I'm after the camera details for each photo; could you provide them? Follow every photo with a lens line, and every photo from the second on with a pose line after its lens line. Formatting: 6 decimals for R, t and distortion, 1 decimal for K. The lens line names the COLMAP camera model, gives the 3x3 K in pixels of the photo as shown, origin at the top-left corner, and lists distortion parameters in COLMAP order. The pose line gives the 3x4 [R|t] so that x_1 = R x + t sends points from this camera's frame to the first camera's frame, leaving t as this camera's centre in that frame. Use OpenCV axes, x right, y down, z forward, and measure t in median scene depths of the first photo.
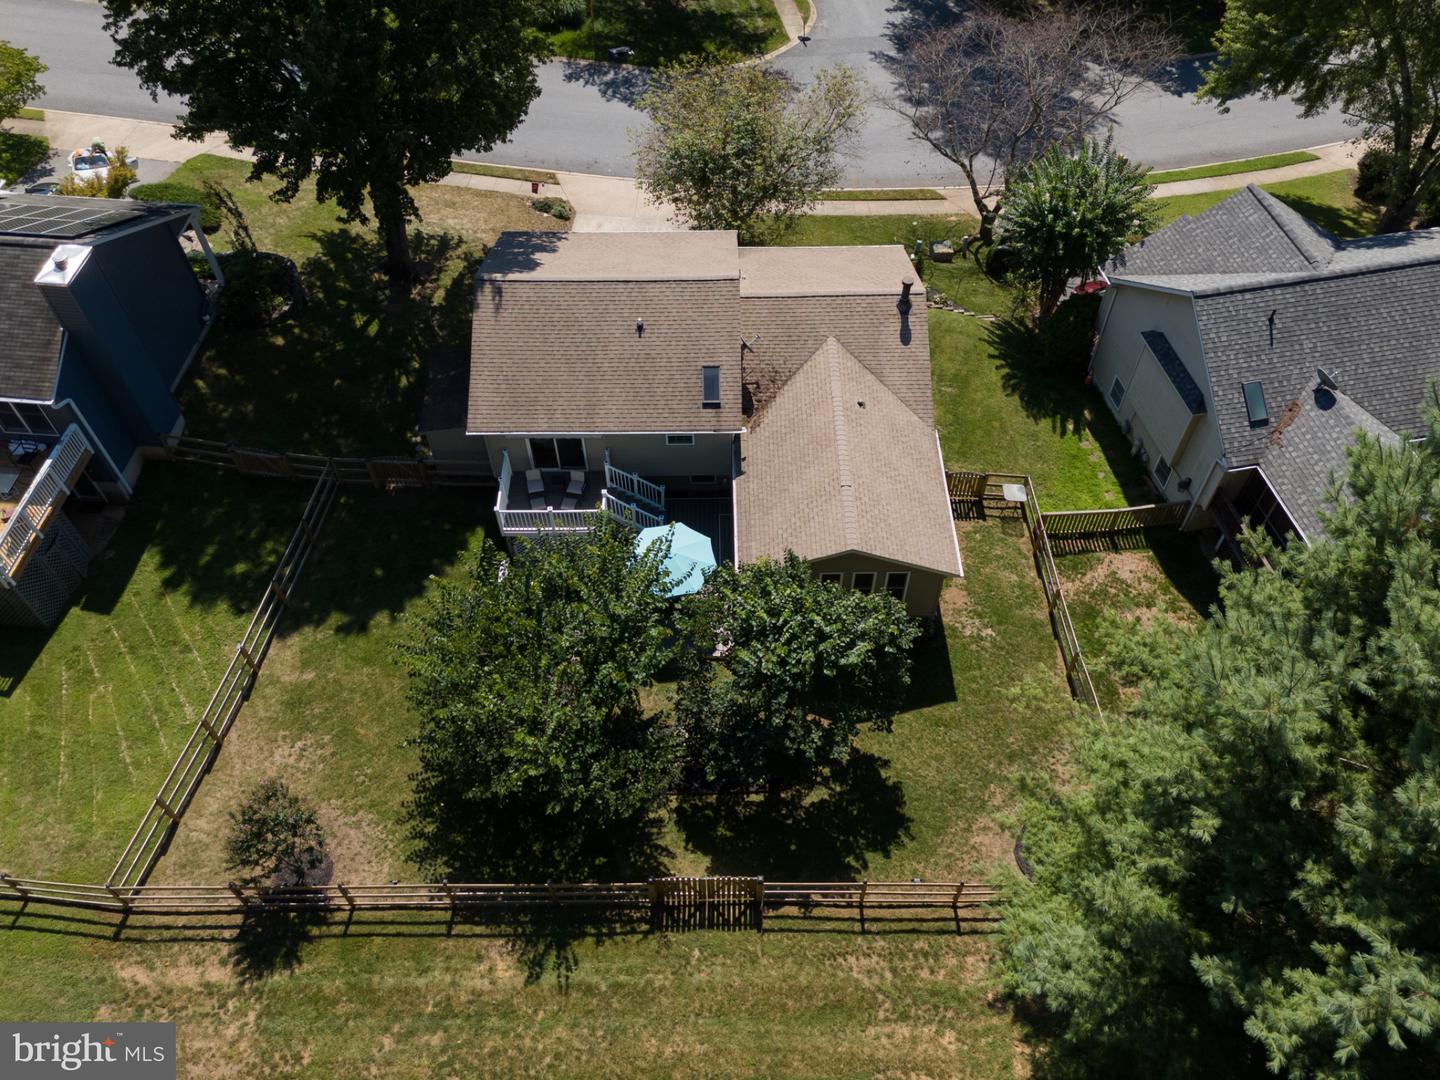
lens RADIAL K [[1024.8, 0, 720.0], [0, 1024.8, 540.0], [0, 0, 1]] dist [0.060697, -0.000999]
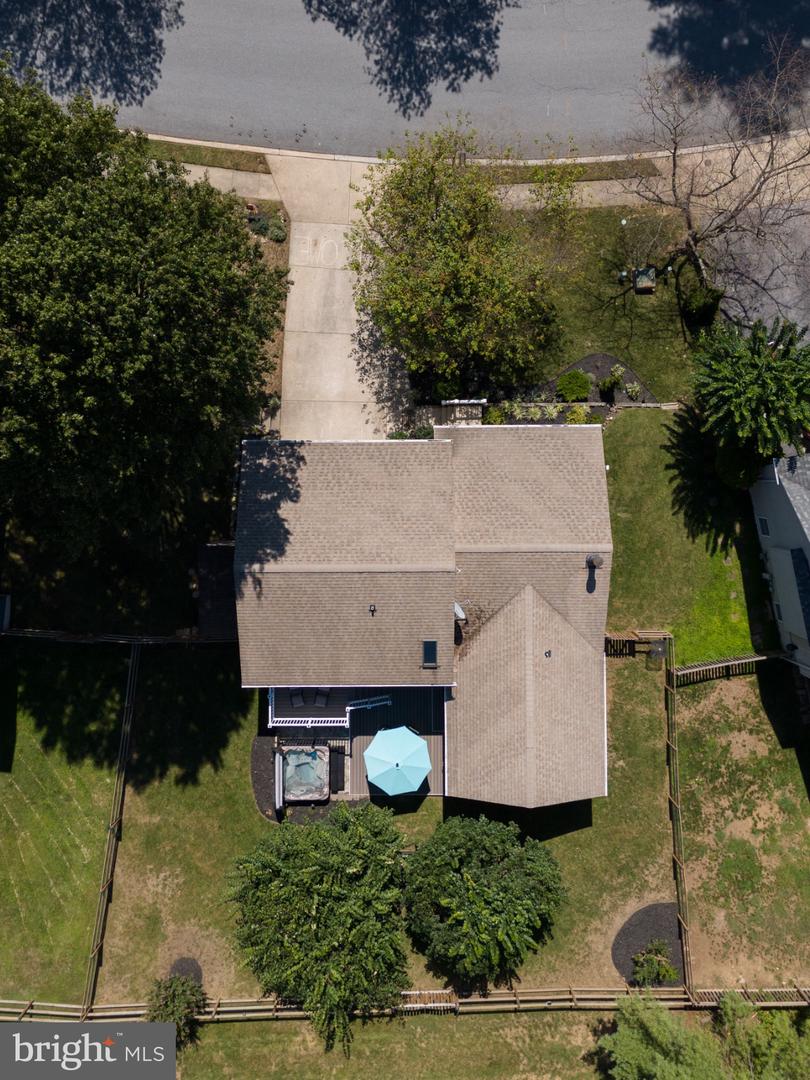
lens RADIAL K [[821.3, 0, 405.0], [0, 821.3, 540.0], [0, 0, 1]] dist [0.058636, -0.007797]
pose [[0.999971, 0.007195, -0.002314, -0.040680], [-0.004501, 0.812923, 0.582353, -0.907997], [0.006071, -0.582326, 0.812933, 0.271834]]
